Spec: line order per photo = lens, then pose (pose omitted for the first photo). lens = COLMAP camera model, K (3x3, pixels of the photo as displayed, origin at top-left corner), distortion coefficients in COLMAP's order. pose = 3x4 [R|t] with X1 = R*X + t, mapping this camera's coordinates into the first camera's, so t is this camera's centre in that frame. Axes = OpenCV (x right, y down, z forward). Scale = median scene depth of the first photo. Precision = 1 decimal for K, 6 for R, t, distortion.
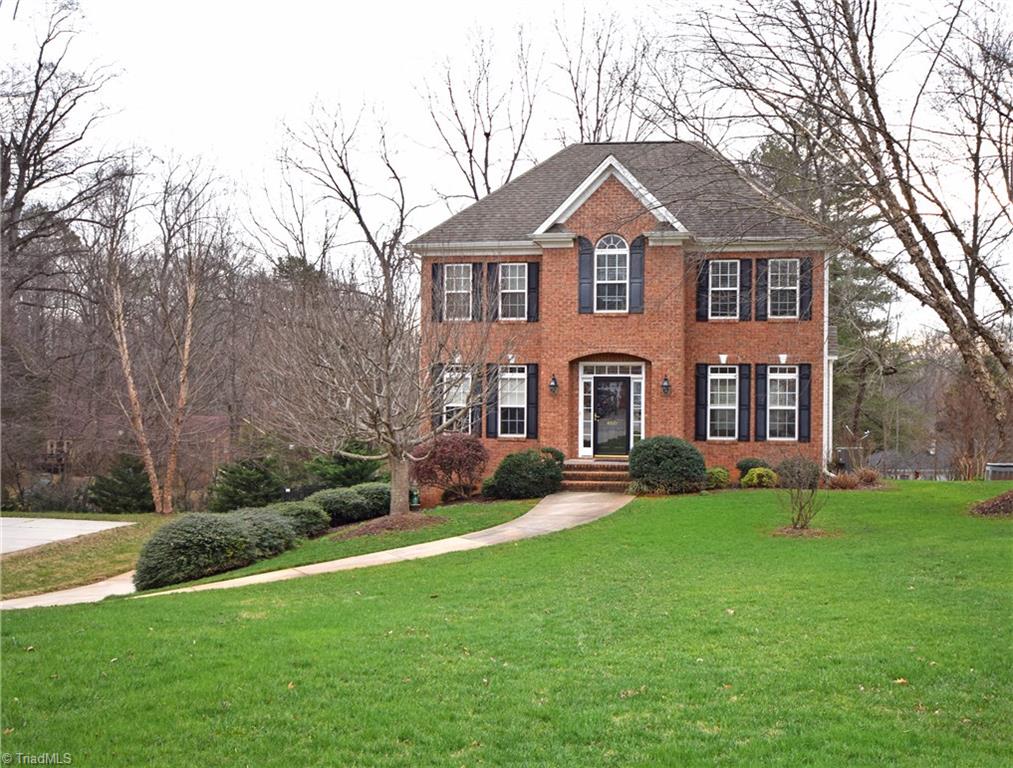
lens RADIAL K [[1121.8, 0, 506.5], [0, 1121.8, 384.7], [0, 0, 1]] dist [0.034341, 0.000000]
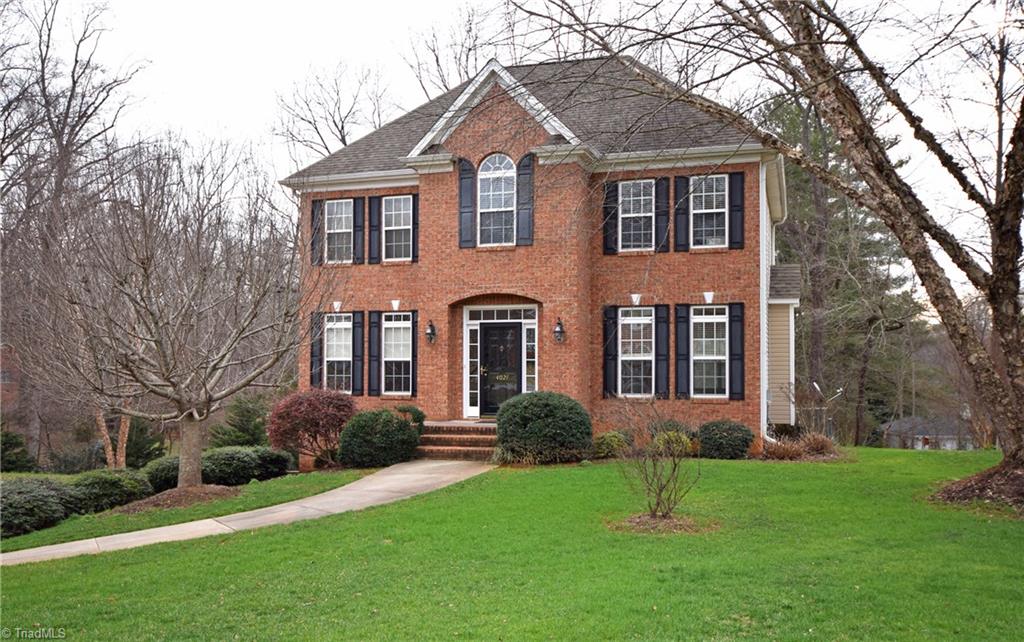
lens RADIAL K [[887.1, 0, 487.9], [0, 887.1, 344.6], [0, 0, 1]] dist [0.013916, 0.017149]
pose [[0.985090, -0.010843, -0.171697, 0.198828], [0.006647, 0.999666, -0.024992, 0.026090], [0.171911, 0.023478, 0.984833, 0.342375]]
